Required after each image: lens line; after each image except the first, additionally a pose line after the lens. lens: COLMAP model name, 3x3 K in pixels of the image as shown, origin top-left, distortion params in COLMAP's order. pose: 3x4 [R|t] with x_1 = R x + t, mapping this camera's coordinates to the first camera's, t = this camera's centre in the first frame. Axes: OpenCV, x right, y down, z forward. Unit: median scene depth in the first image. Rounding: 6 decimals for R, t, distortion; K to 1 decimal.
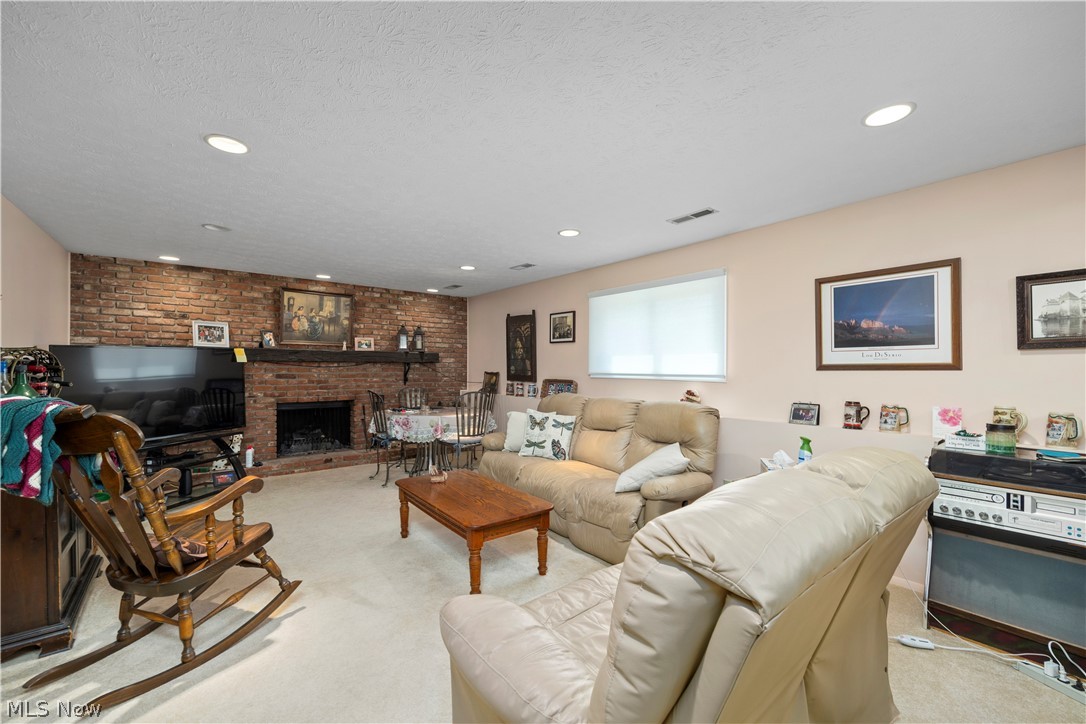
lens RADIAL K [[438.4, 0, 543.0], [0, 438.4, 362.0], [0, 0, 1]] dist [0.000907, -0.000095]
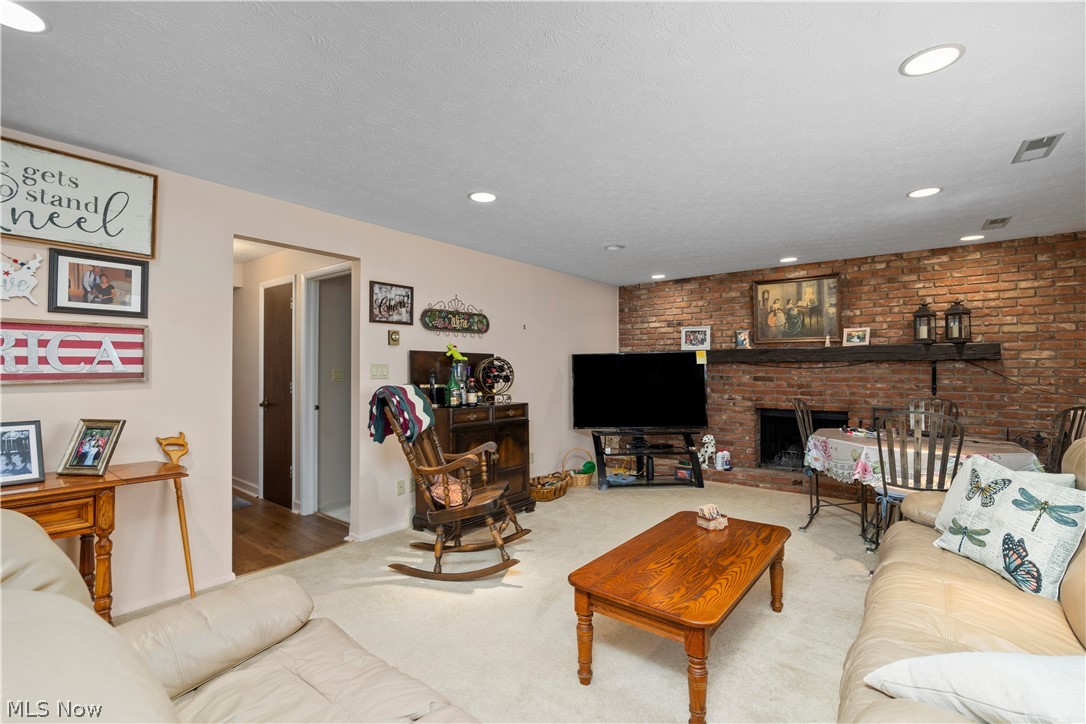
lens RADIAL K [[485.8, 0, 543.0], [0, 485.8, 362.0], [0, 0, 1]] dist [-0.019185, 0.000057]
pose [[0.227604, -0.017457, -0.973597, 0.294437], [0.016299, 0.999768, -0.014116, 0.004906], [0.973617, -0.012656, 0.227835, 0.347964]]
